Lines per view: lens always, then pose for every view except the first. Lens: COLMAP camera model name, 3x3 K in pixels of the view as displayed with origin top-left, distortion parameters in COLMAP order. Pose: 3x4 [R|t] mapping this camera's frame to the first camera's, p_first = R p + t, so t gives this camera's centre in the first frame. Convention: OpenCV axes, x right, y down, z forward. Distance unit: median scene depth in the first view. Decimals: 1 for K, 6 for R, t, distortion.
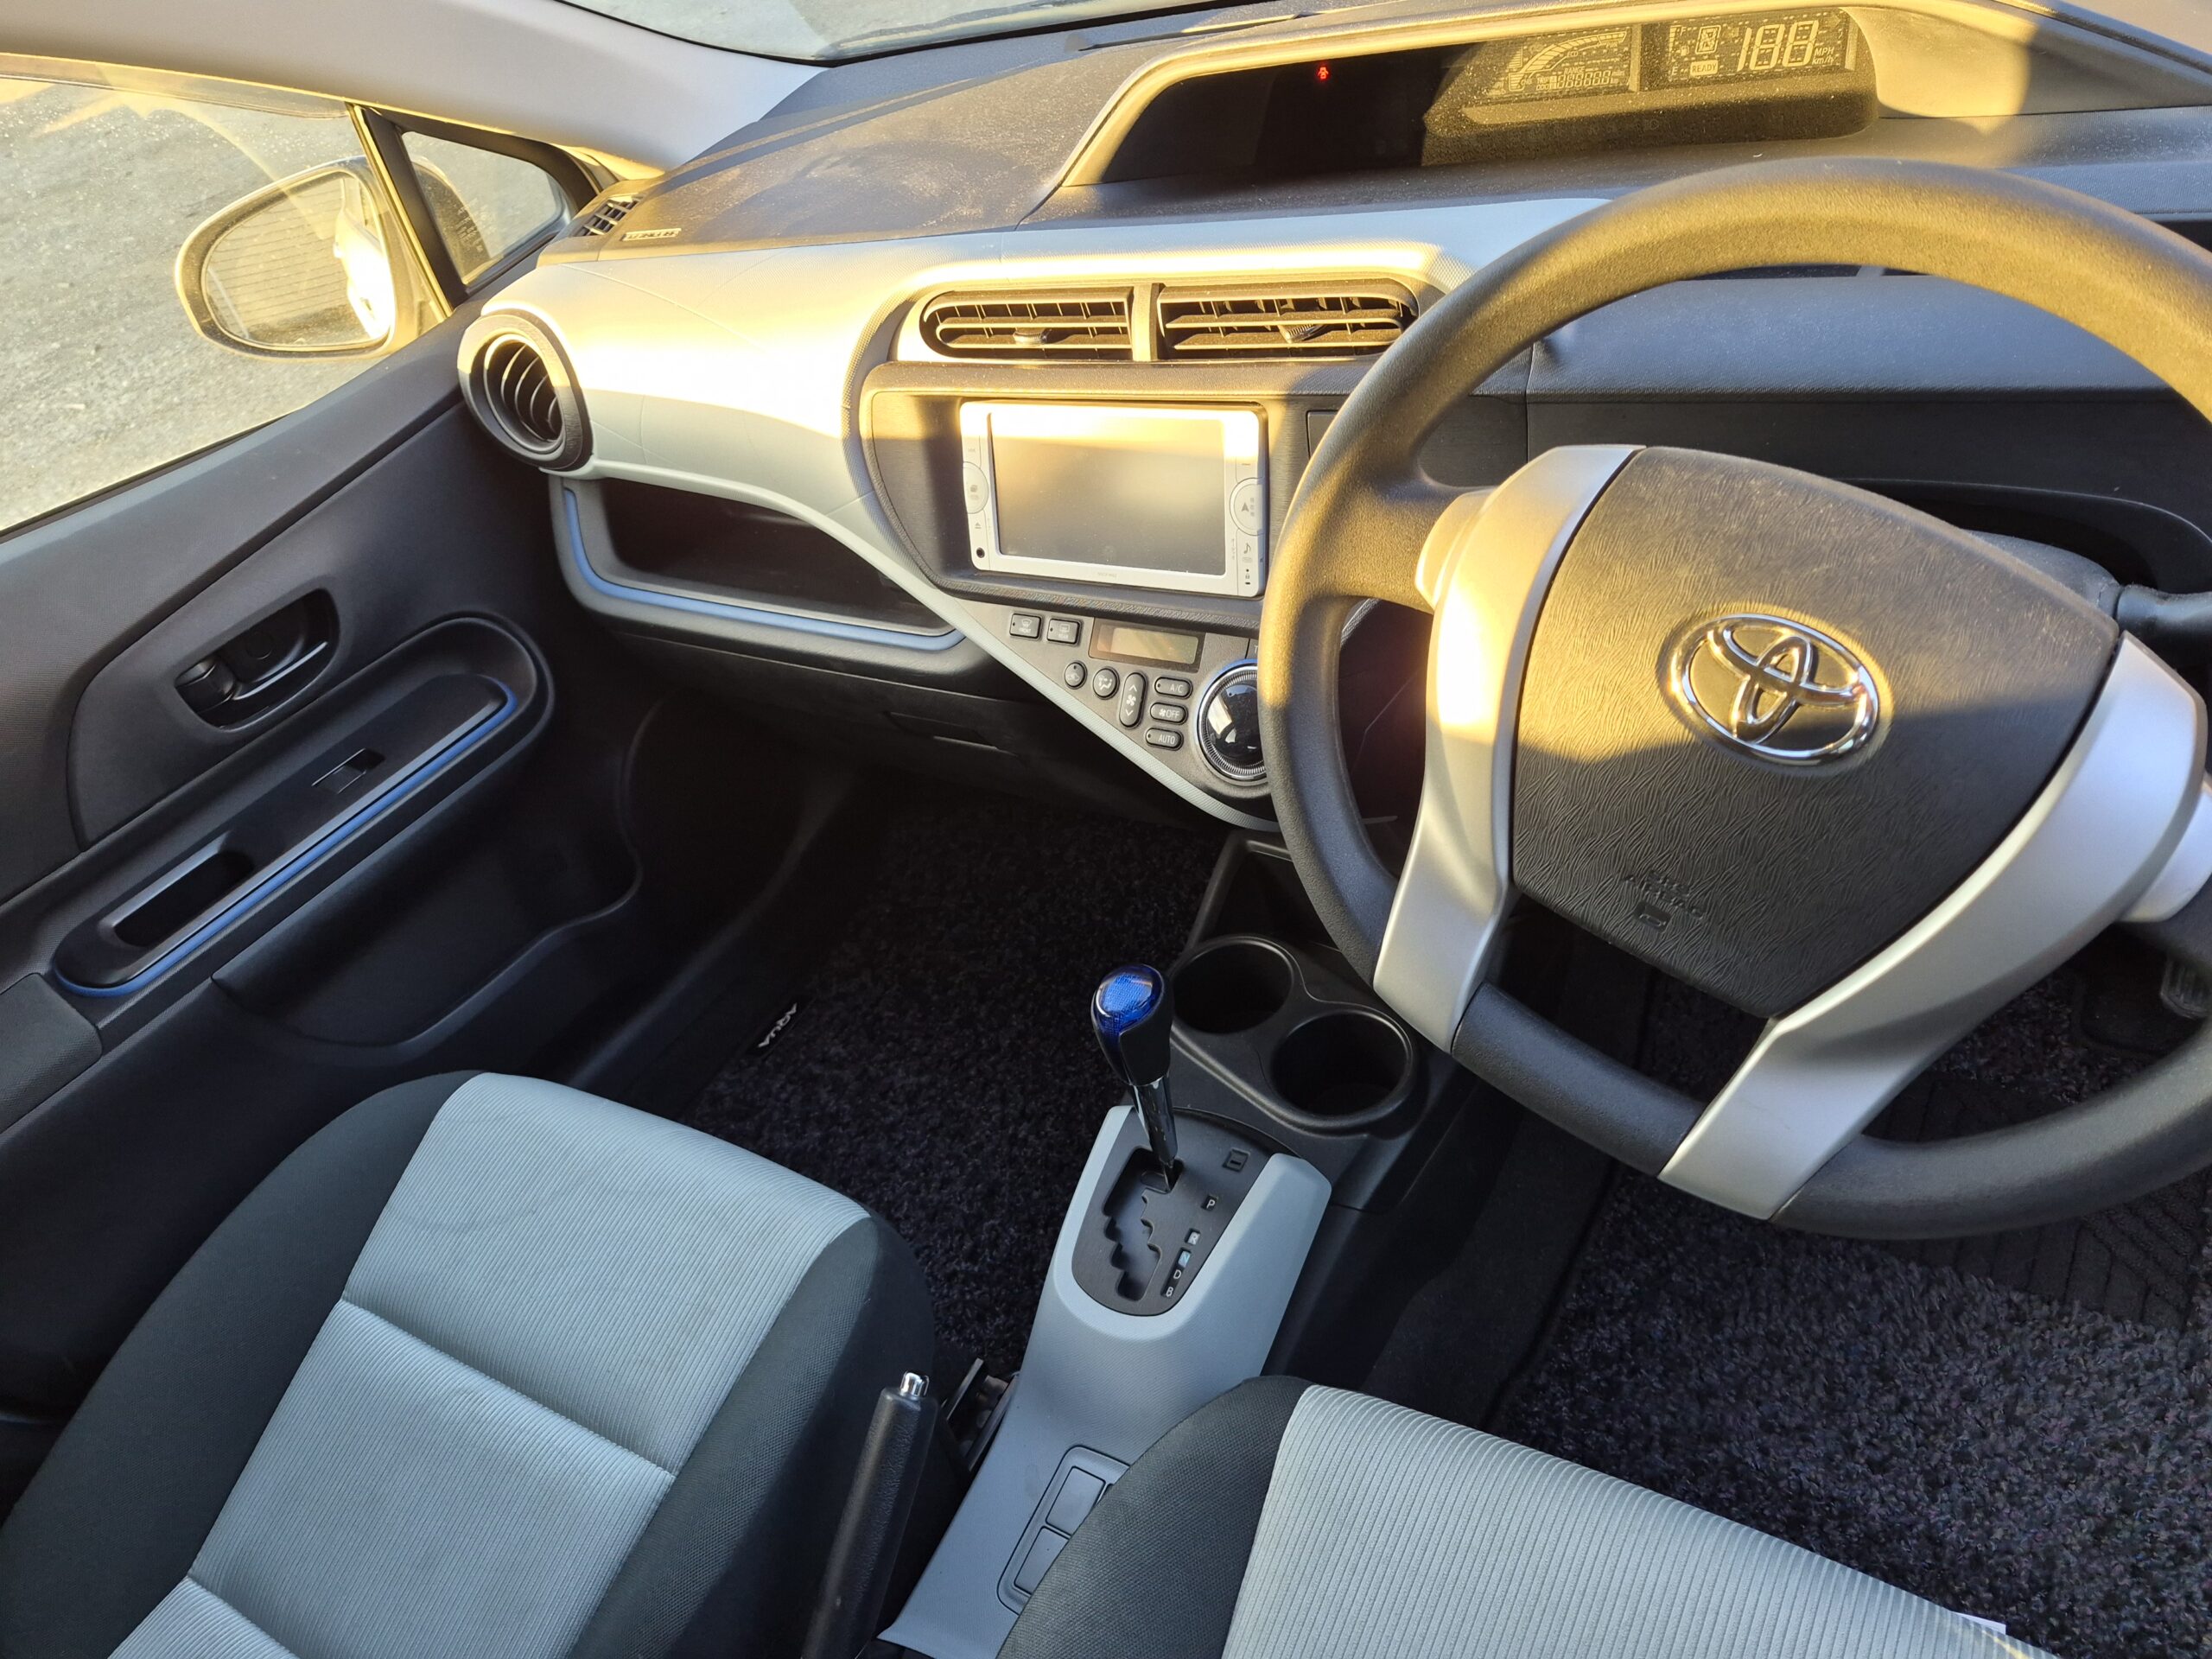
lens RADIAL K [[1567.8, 0, 1066.1], [0, 1567.8, 819.2], [0, 0, 1]] dist [0.046655, -0.042185]
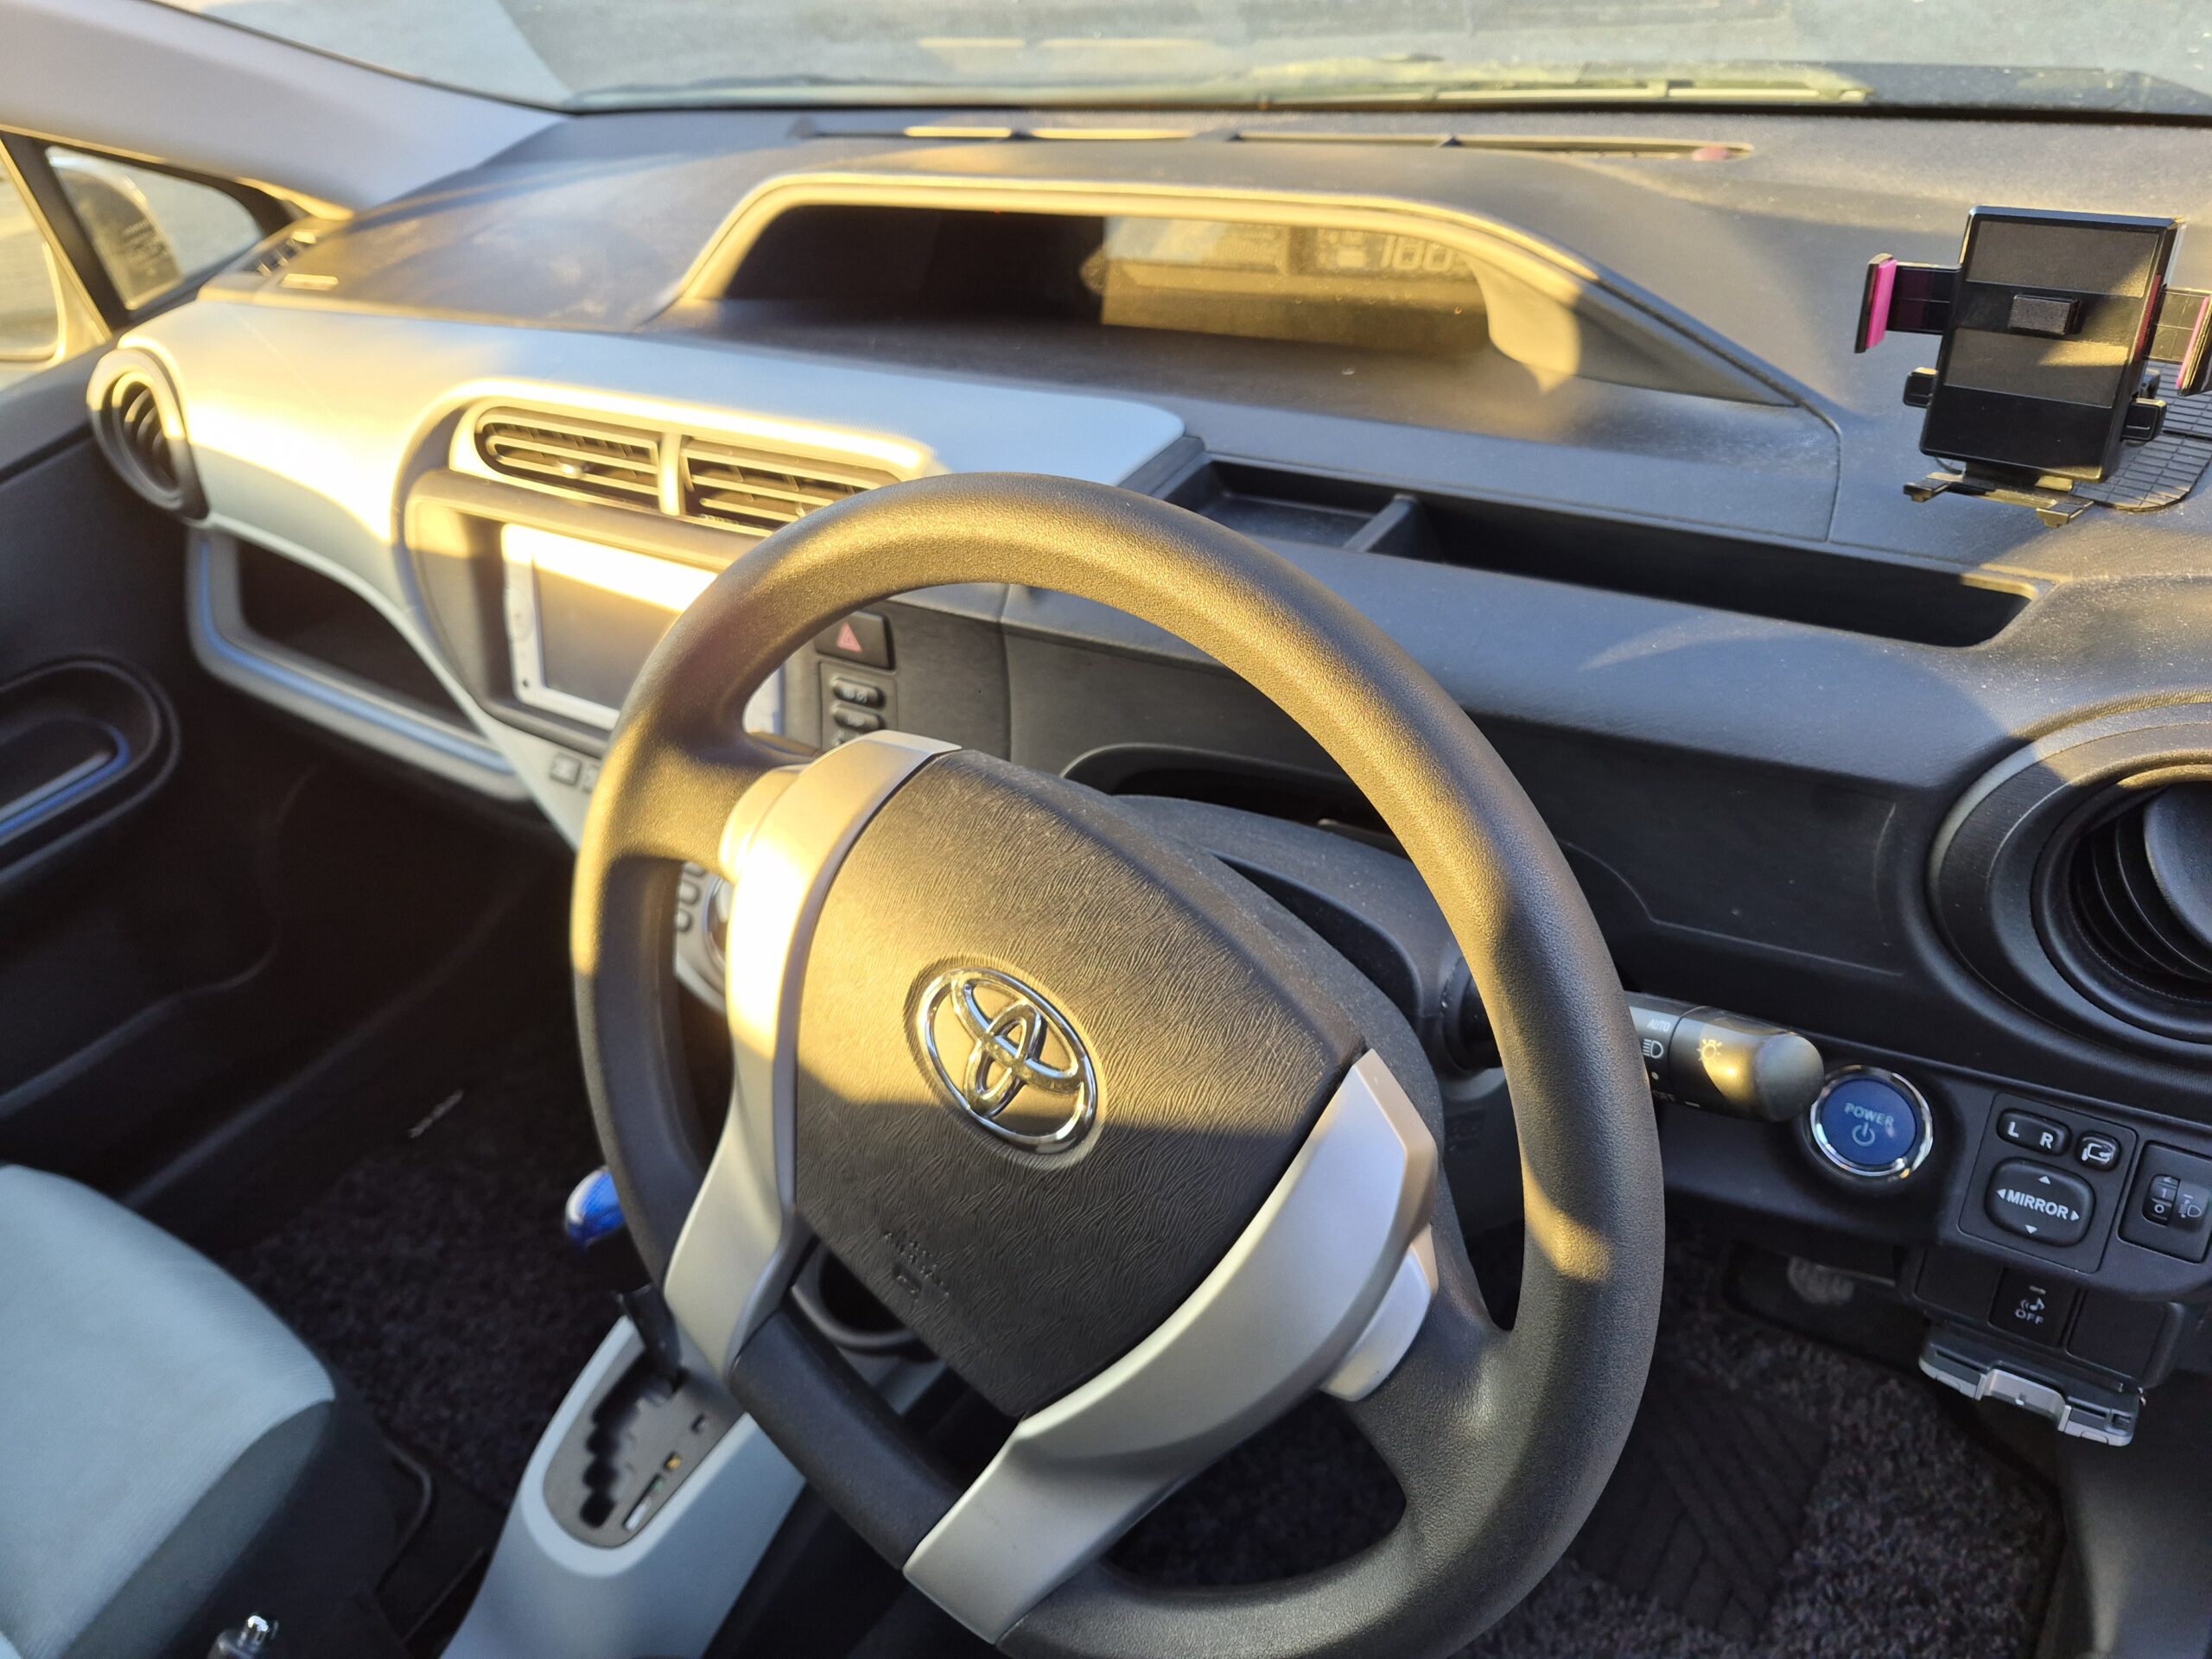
lens RADIAL K [[1567.8, 0, 1084.1], [0, 1567.8, 817.5], [0, 0, 1]] dist [0.046655, -0.042185]
pose [[0.994269, 0.105414, 0.017823, 0.245130], [-0.105237, 0.994391, -0.010595, -0.111490], [-0.018840, 0.008658, 0.999785, 0.072535]]
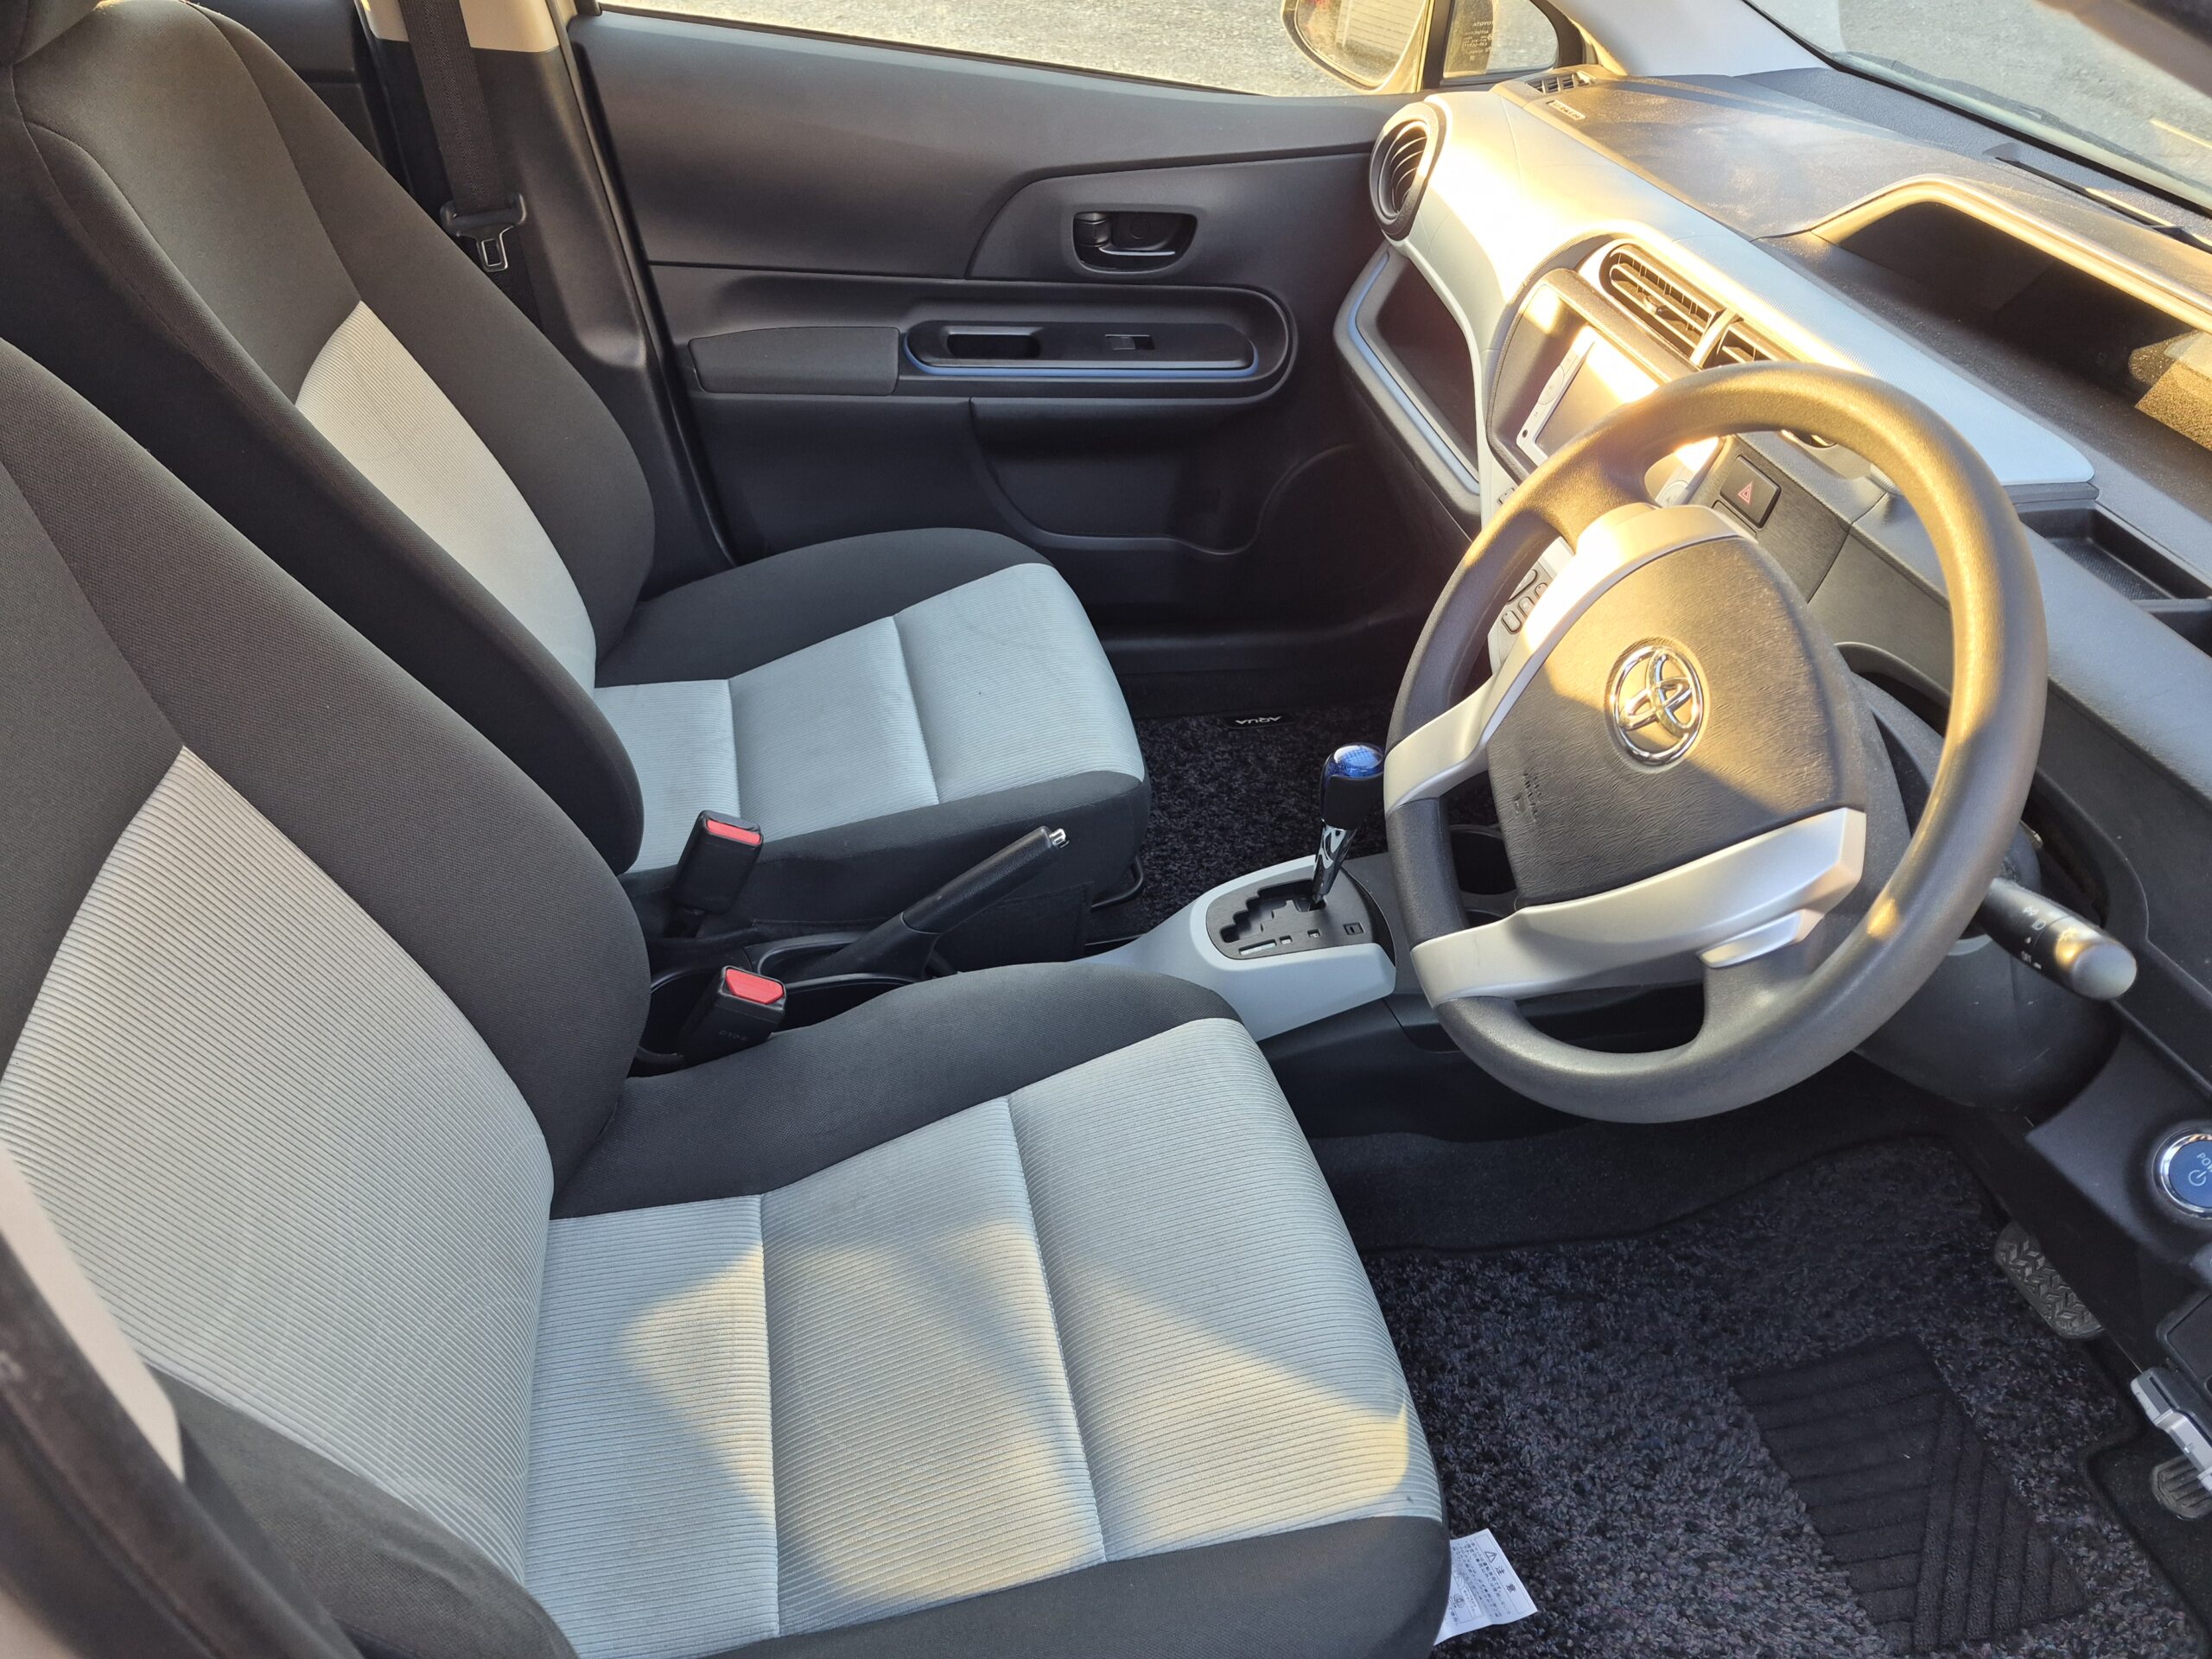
lens RADIAL K [[1567.8, 0, 1070.5], [0, 1567.8, 839.0], [0, 0, 1]] dist [0.046655, -0.042185]
pose [[0.647544, 0.659992, -0.380917, 0.386568], [-0.621069, 0.746736, 0.238033, -0.000890], [0.441544, 0.082439, 0.893444, -0.260925]]
